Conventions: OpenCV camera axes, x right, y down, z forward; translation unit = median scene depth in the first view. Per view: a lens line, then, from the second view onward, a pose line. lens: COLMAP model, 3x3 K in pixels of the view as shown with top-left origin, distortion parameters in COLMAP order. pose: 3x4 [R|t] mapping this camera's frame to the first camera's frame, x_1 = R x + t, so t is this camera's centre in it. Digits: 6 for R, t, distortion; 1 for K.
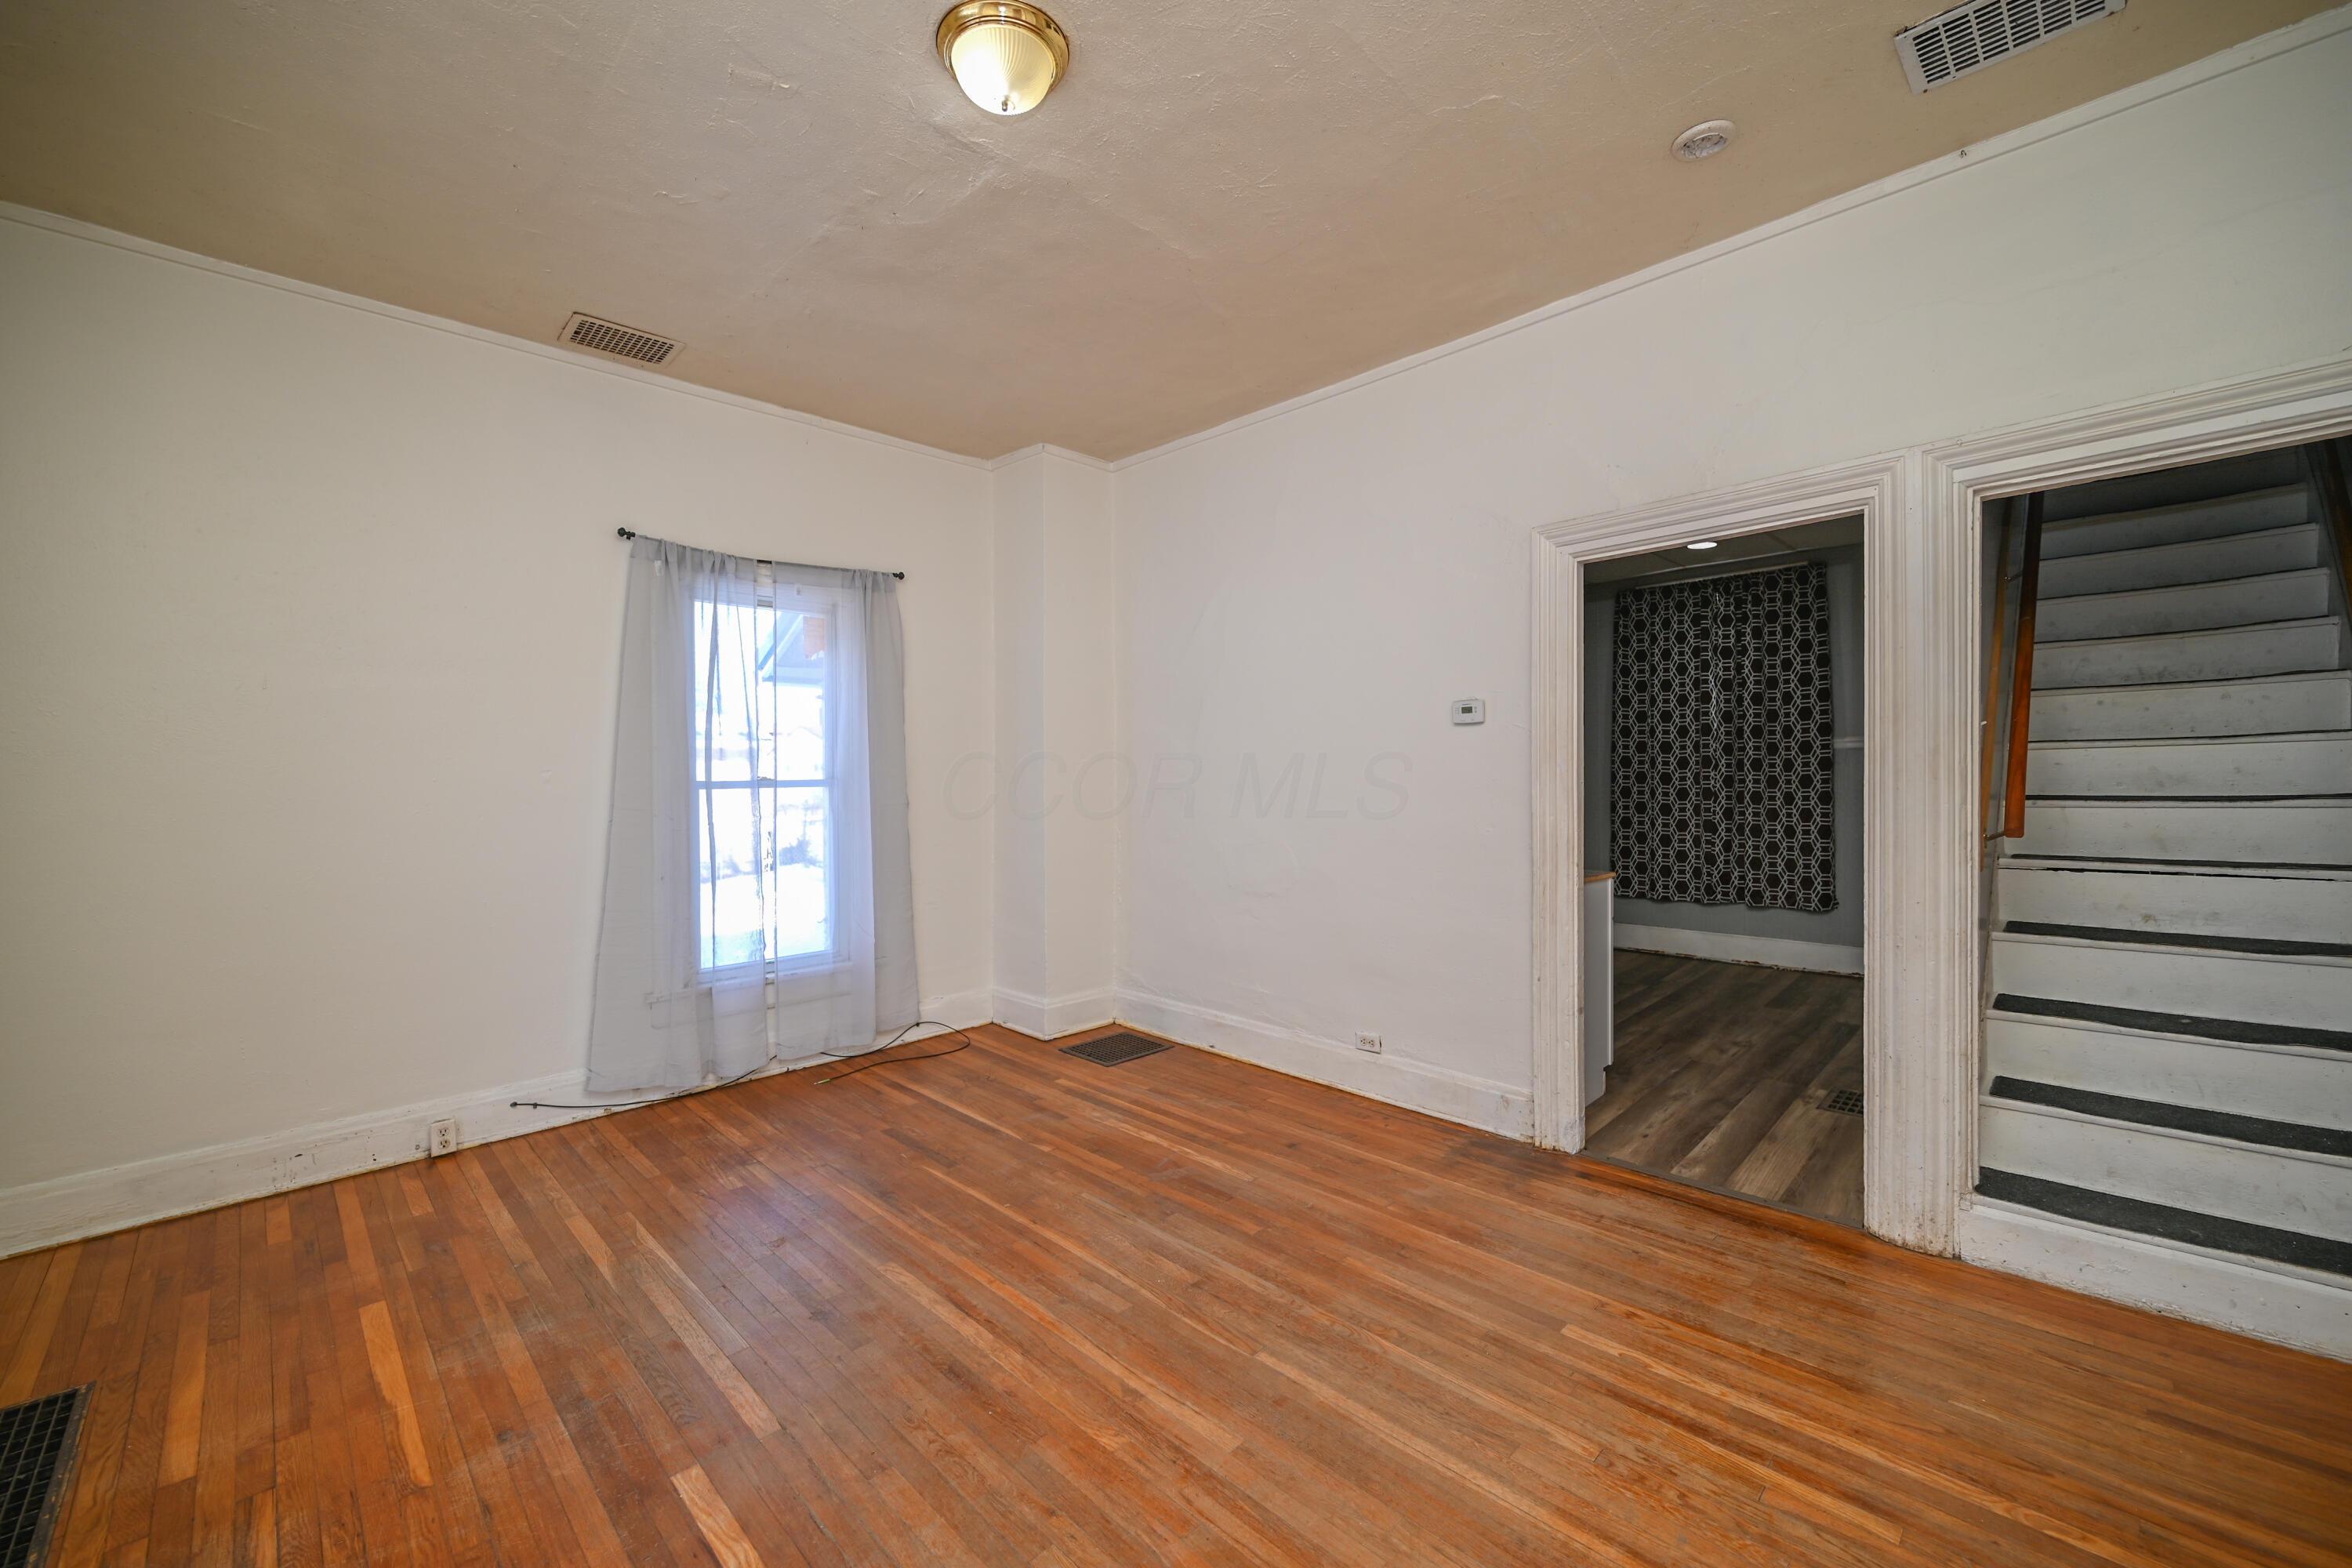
lens RADIAL K [[920.6, 0, 1185.1], [0, 920.6, 780.8], [0, 0, 1]] dist [-0.005425, 0.001098]
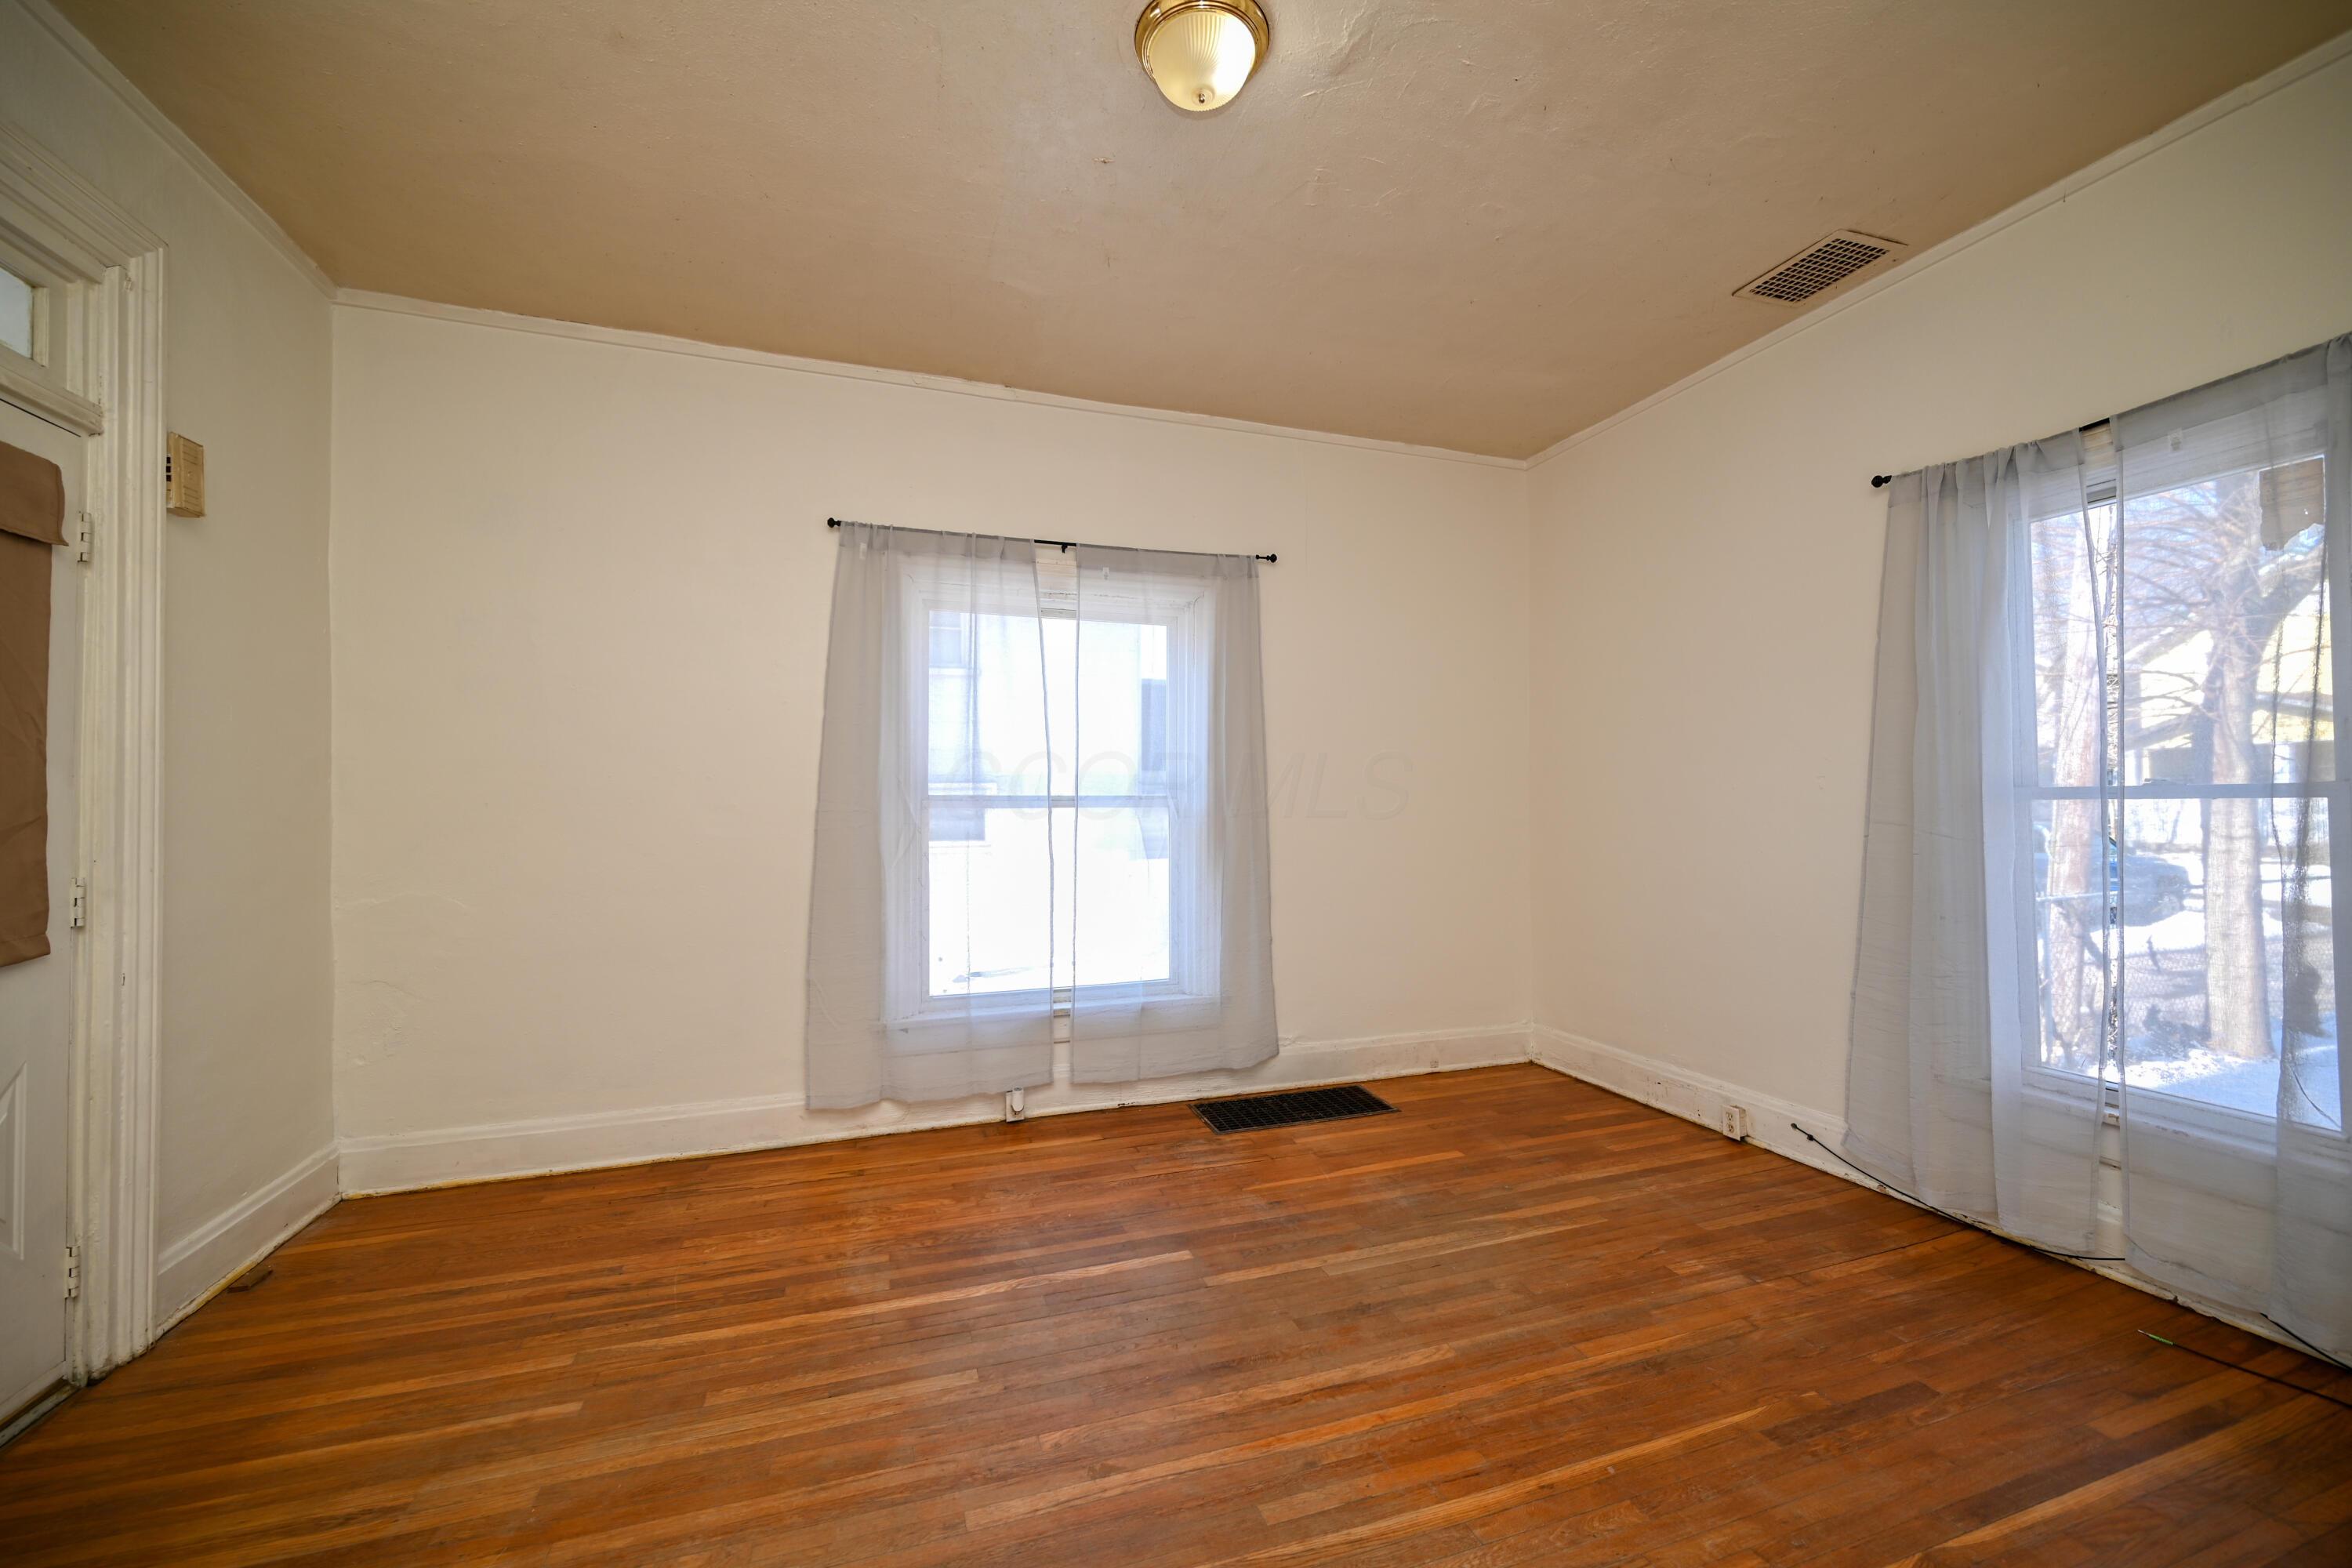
lens RADIAL K [[920.6, 0, 1173.6], [0, 920.6, 790.9], [0, 0, 1]] dist [-0.005425, 0.001098]
pose [[-0.447611, 0.003900, -0.894220, 0.494583], [0.006275, 0.999980, 0.001220, -0.002890], [0.894206, -0.005065, -0.447626, 1.013909]]
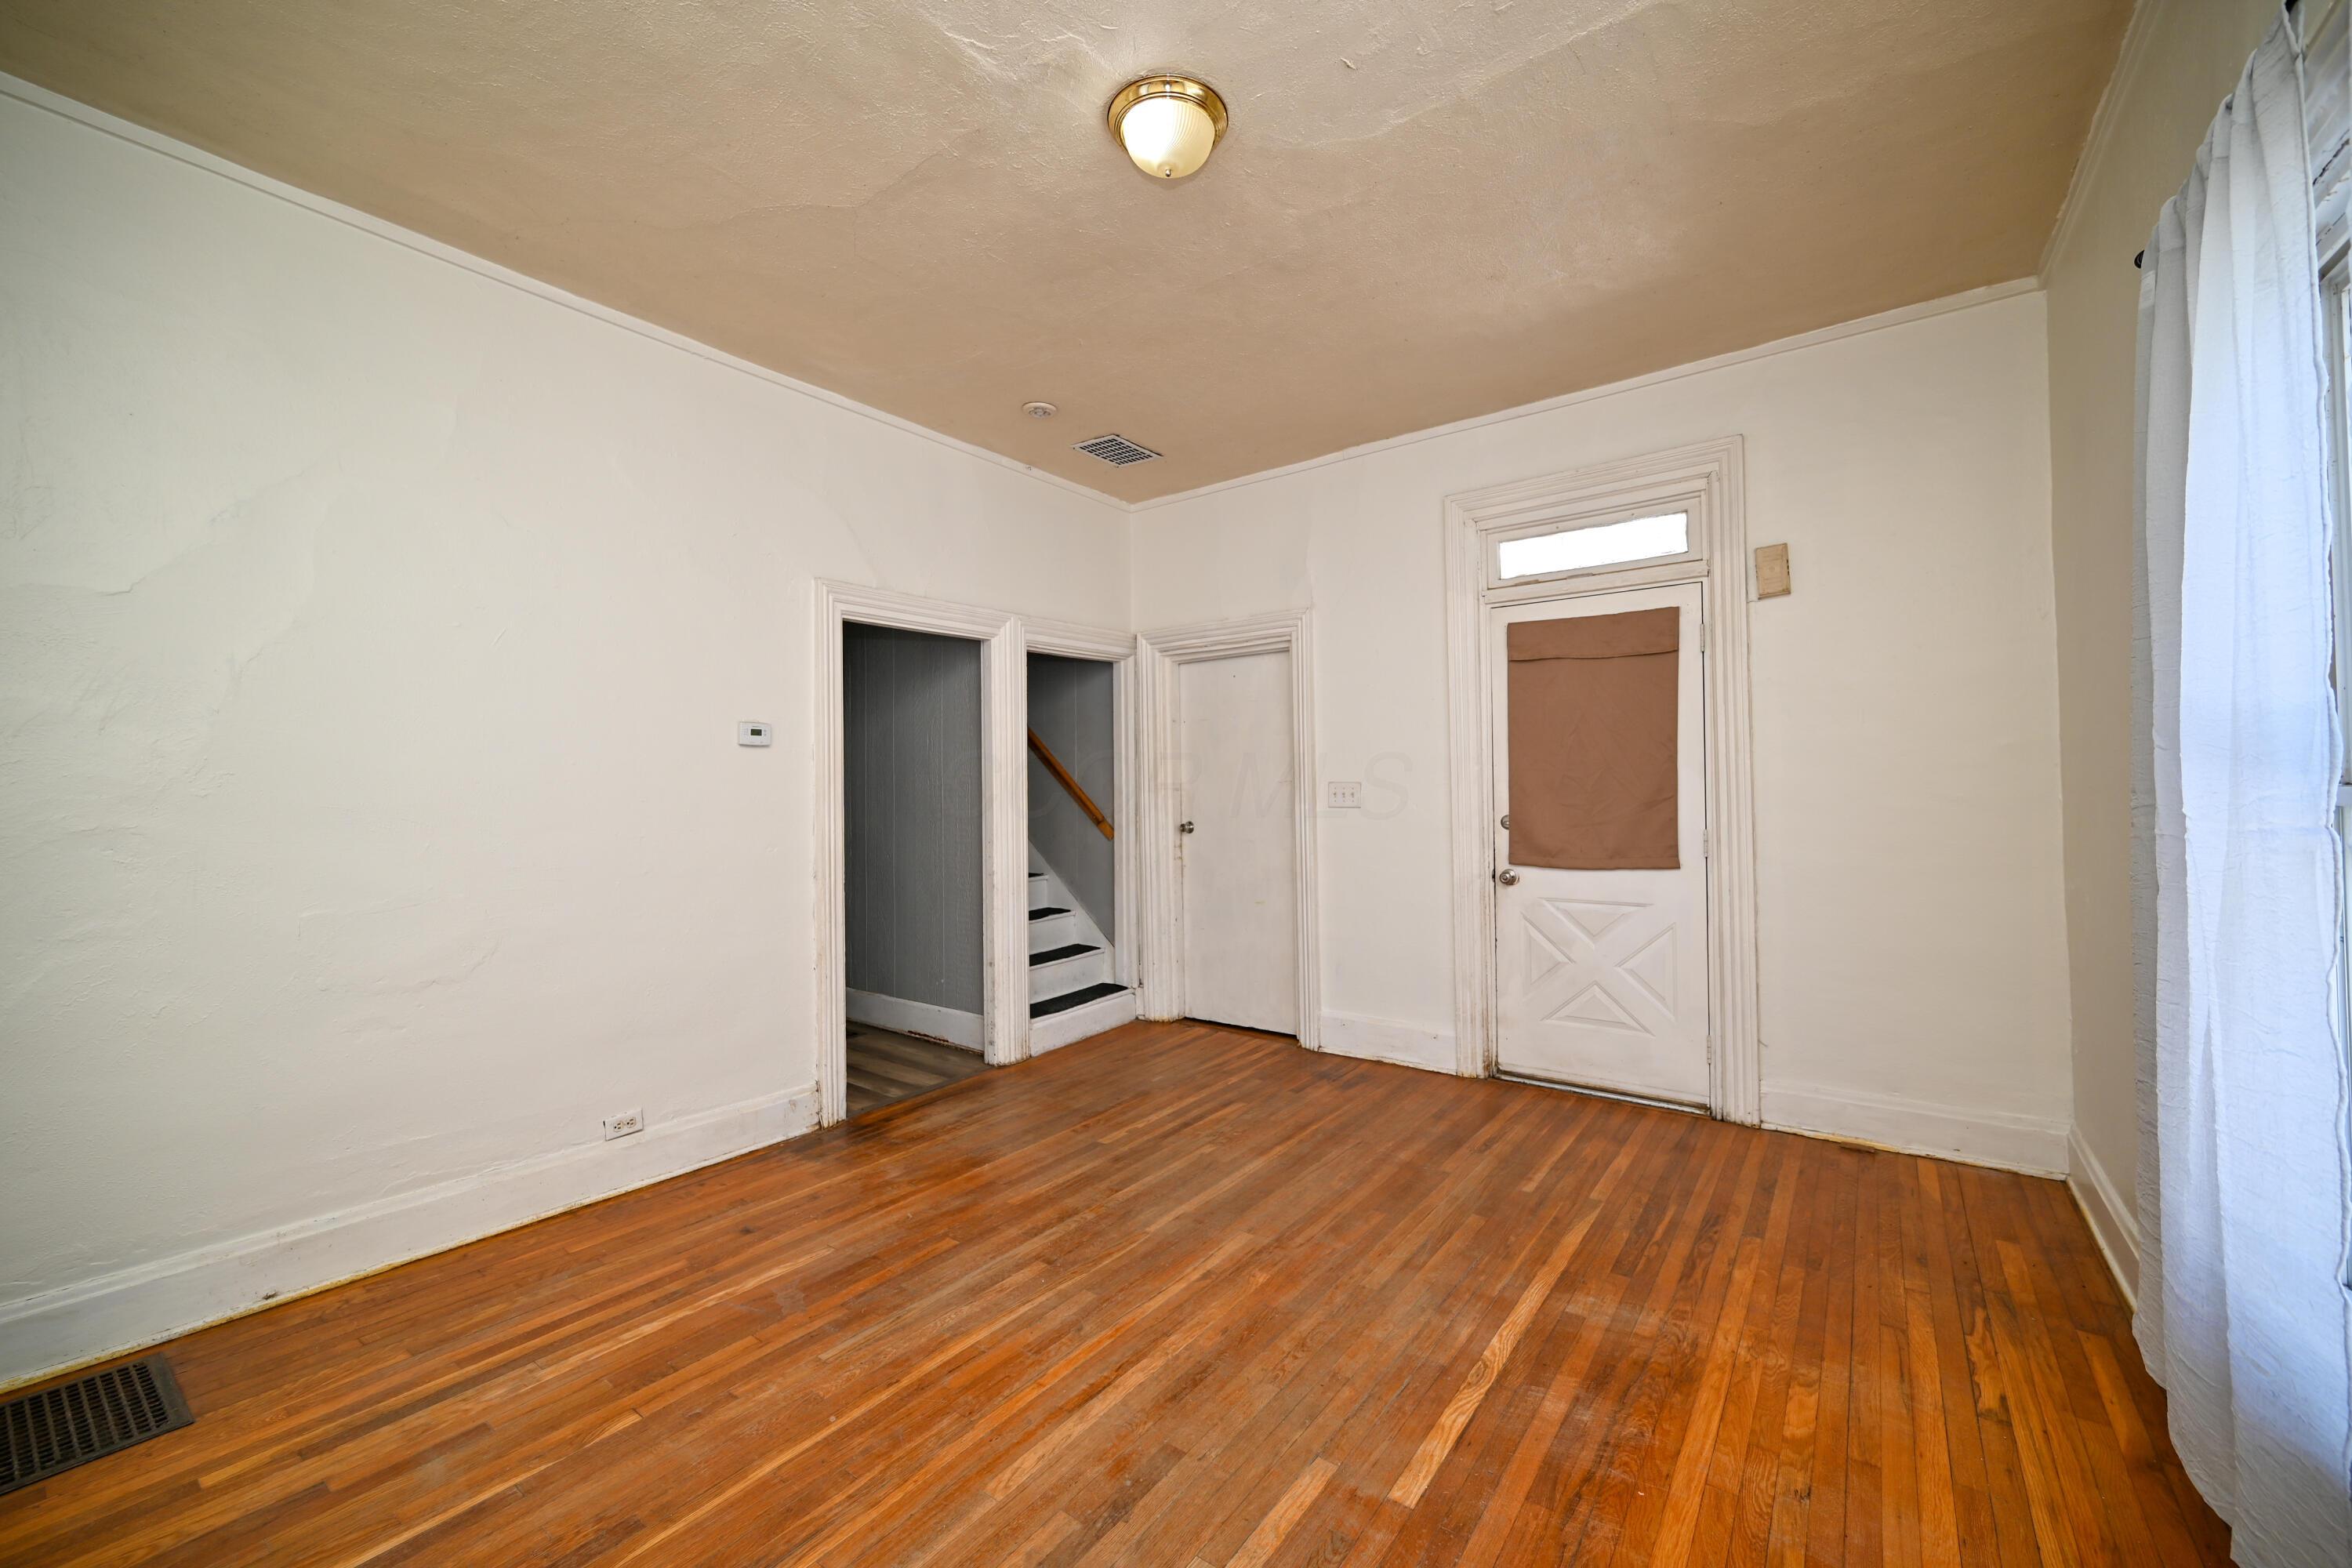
lens RADIAL K [[920.6, 0, 1173.2], [0, 920.6, 785.2], [0, 0, 1]] dist [-0.005425, 0.001098]
pose [[-0.135269, 0.018612, 0.990634, -0.910627], [0.019920, 0.999673, -0.016062, 0.007078], [-0.990609, 0.017560, -0.135596, 0.832027]]
